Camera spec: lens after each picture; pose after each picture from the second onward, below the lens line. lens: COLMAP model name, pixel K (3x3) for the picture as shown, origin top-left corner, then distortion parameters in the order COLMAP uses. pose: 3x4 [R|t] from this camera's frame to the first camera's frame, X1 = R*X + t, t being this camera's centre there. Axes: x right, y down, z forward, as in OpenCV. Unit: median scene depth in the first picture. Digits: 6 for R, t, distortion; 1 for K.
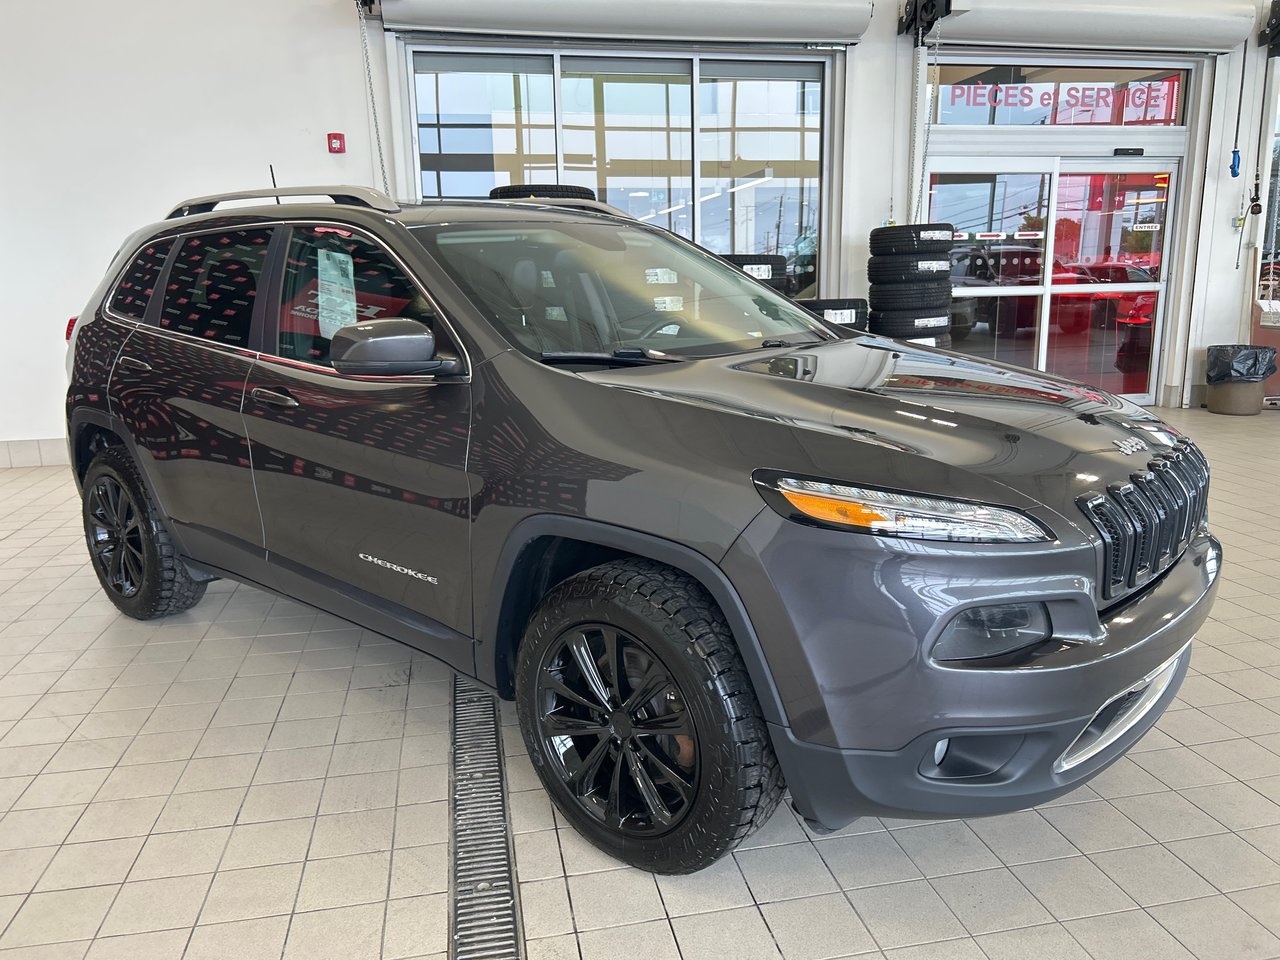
lens RADIAL K [[970.9, 0, 637.0], [0, 970.9, 481.7], [0, 0, 1]] dist [0.049138, -0.050715]
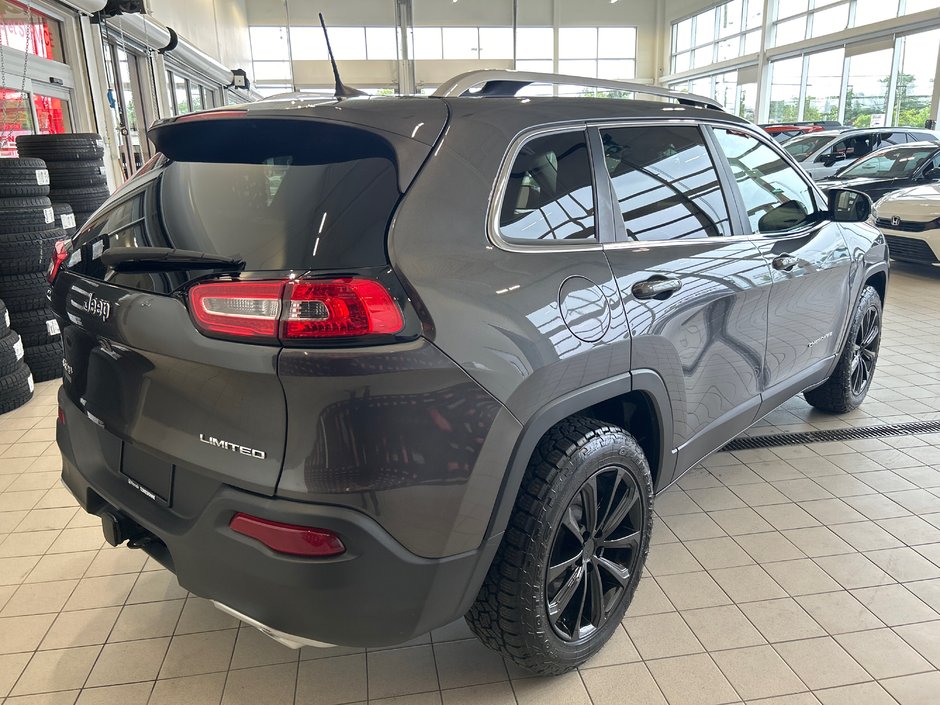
lens RADIAL K [[713.0, 0, 469.5], [0, 713.0, 347.0], [0, 0, 1]] dist [0.049138, -0.050715]
pose [[0.028094, -0.244231, 0.969310, -0.554355], [0.227714, 0.945760, 0.231697, -0.124259], [-0.973323, 0.214216, 0.082185, 0.562176]]
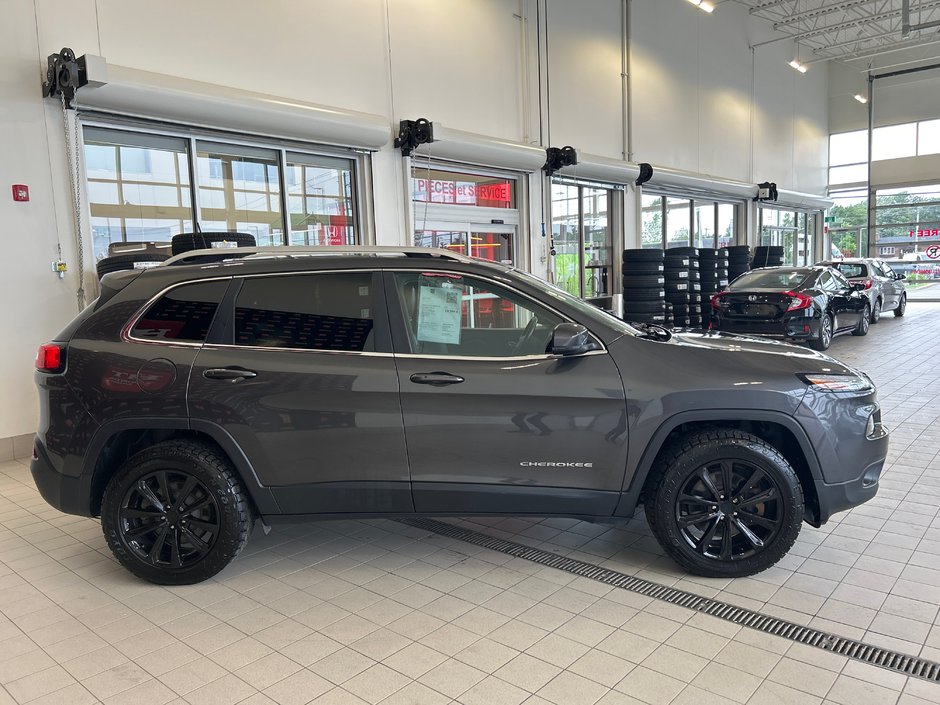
lens RADIAL K [[713.0, 0, 472.2], [0, 713.0, 352.9], [0, 0, 1]] dist [0.049138, -0.050715]
pose [[0.790557, -0.078587, 0.607325, -0.421223], [0.148838, 0.986652, -0.066071, -0.018333], [-0.594026, 0.142626, 0.791701, 0.019257]]
